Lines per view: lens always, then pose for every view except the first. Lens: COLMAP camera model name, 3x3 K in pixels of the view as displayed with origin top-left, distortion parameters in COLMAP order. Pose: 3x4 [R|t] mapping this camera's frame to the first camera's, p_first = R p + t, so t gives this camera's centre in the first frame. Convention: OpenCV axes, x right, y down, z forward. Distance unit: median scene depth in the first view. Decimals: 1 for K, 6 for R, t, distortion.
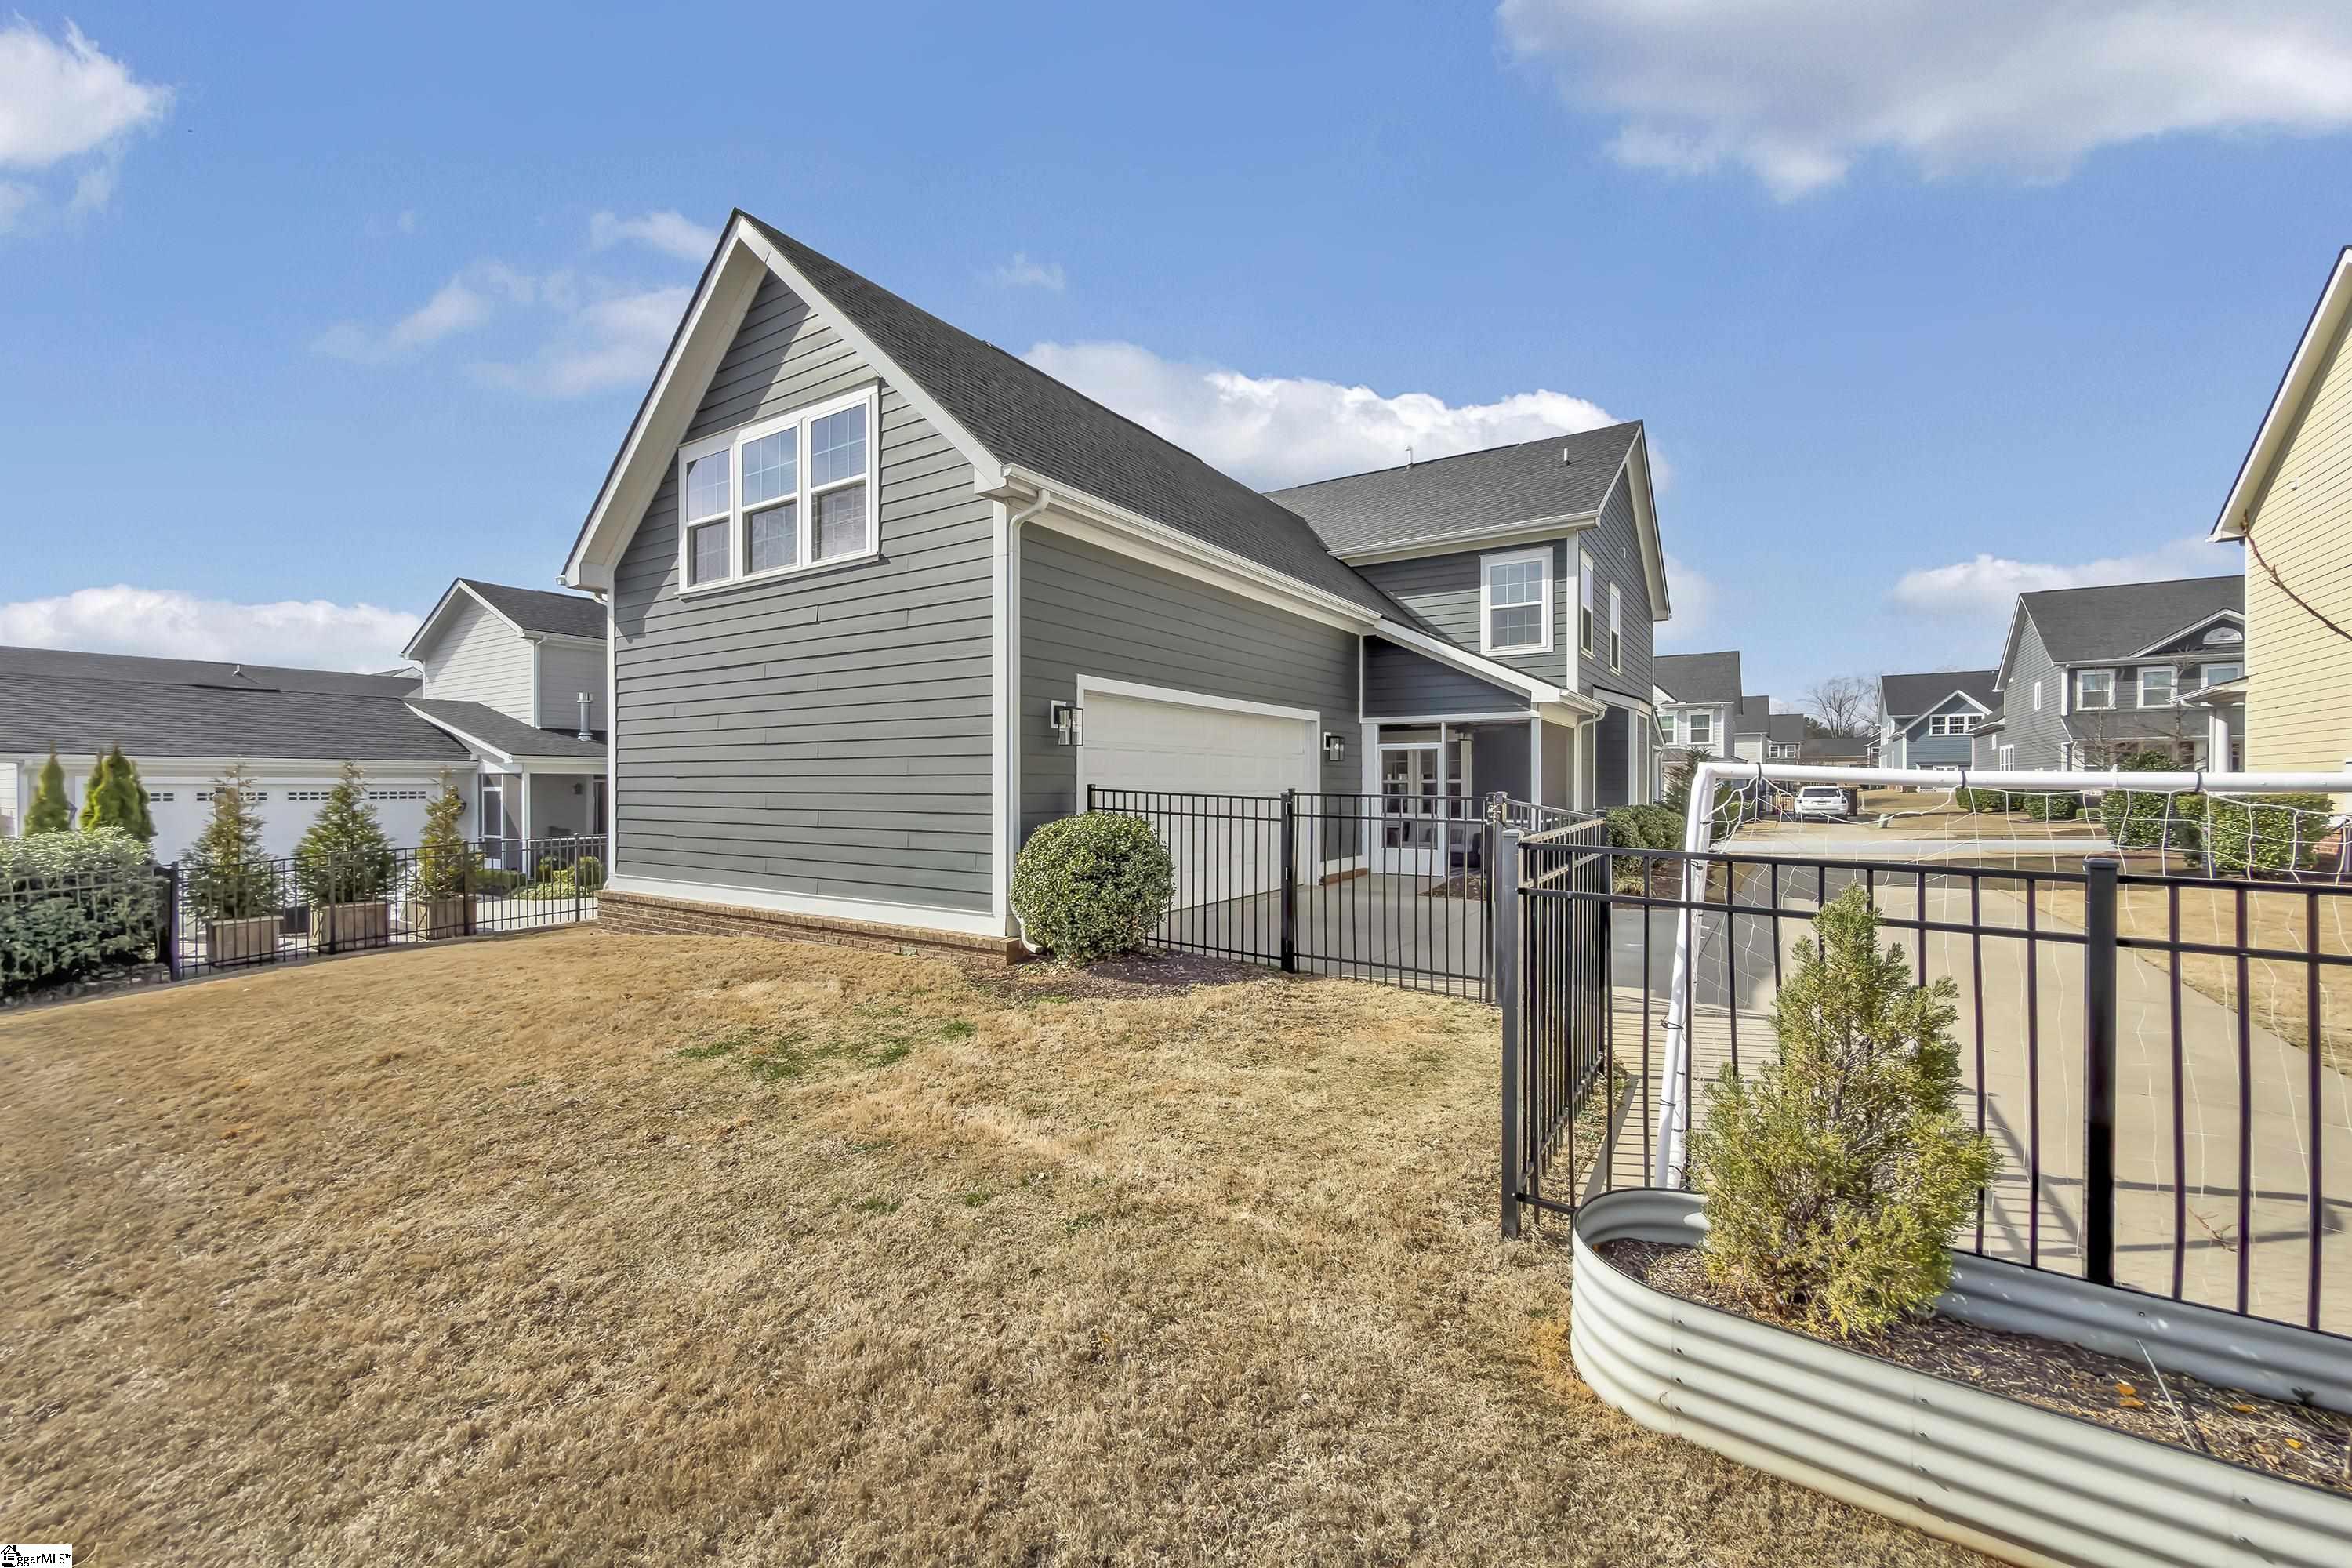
lens RADIAL K [[942.4, 0, 1176.0], [0, 942.4, 784.0], [0, 0, 1]] dist [0.002383, 0.000170]
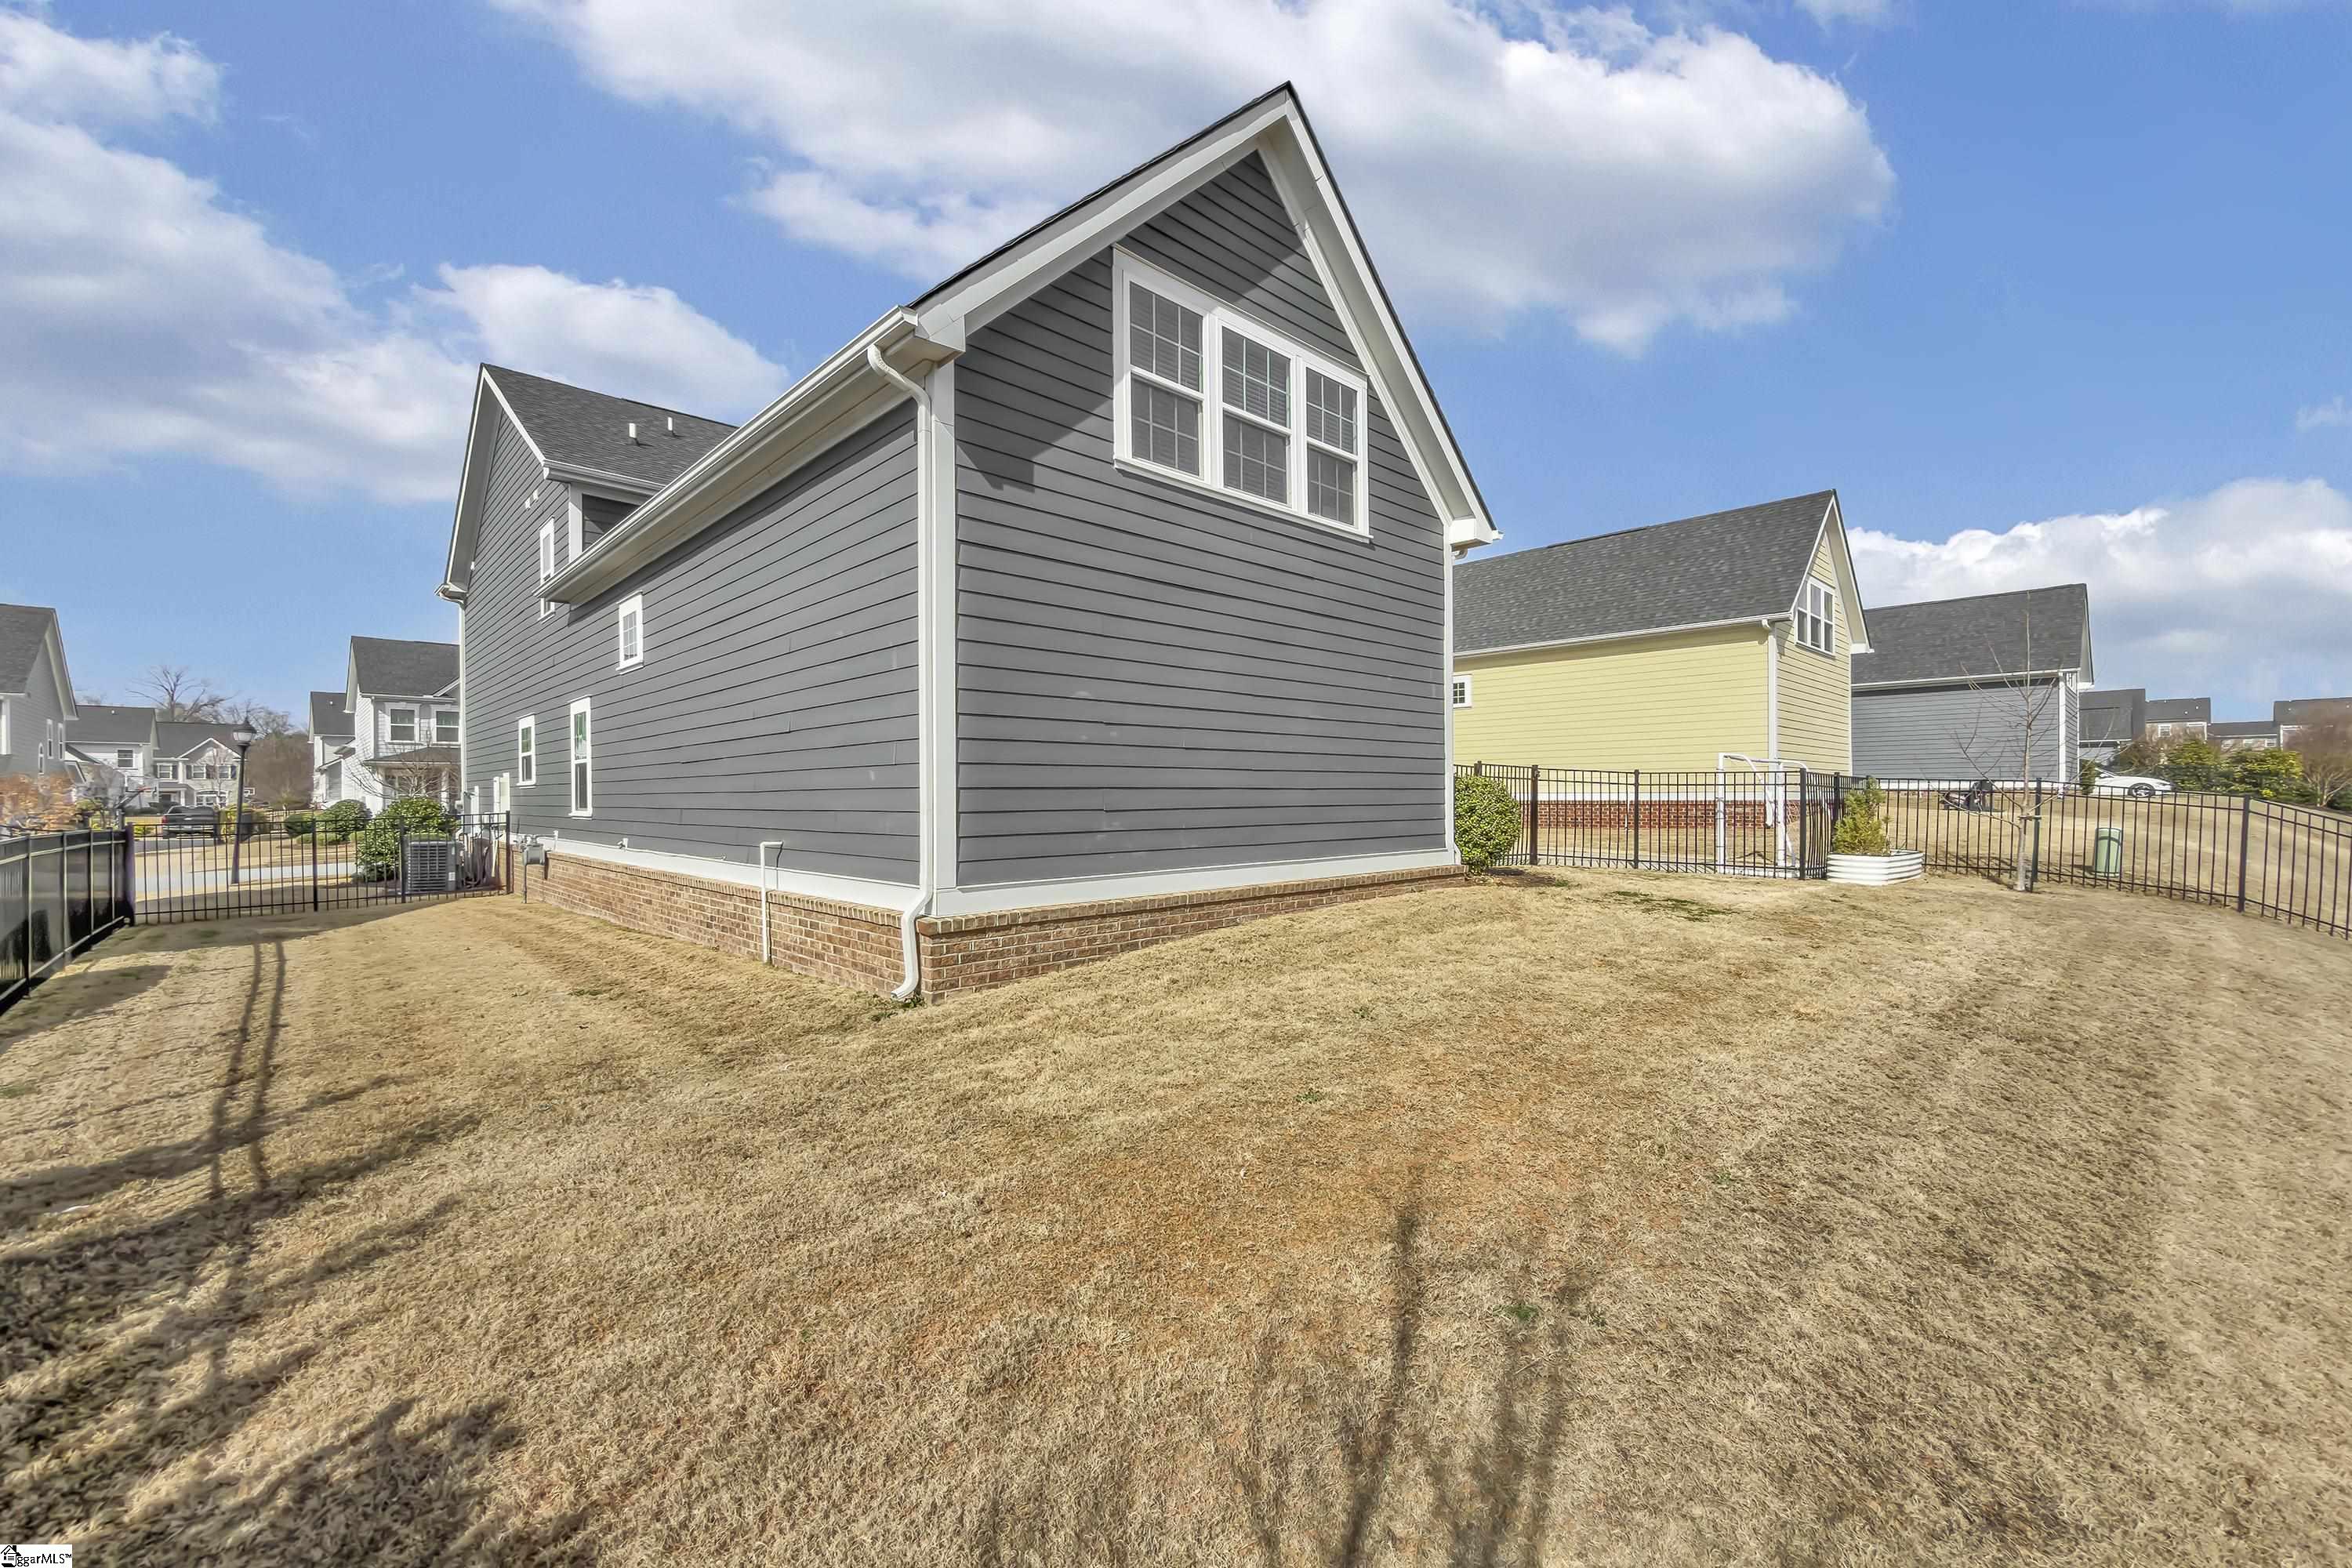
lens RADIAL K [[942.4, 0, 1176.0], [0, 942.4, 784.0], [0, 0, 1]] dist [0.002383, 0.000170]
pose [[0.233471, 0.008007, 0.972331, -0.455282], [0.000943, 0.999964, -0.008461, 0.016363], [-0.972363, 0.002892, 0.233455, 0.305701]]
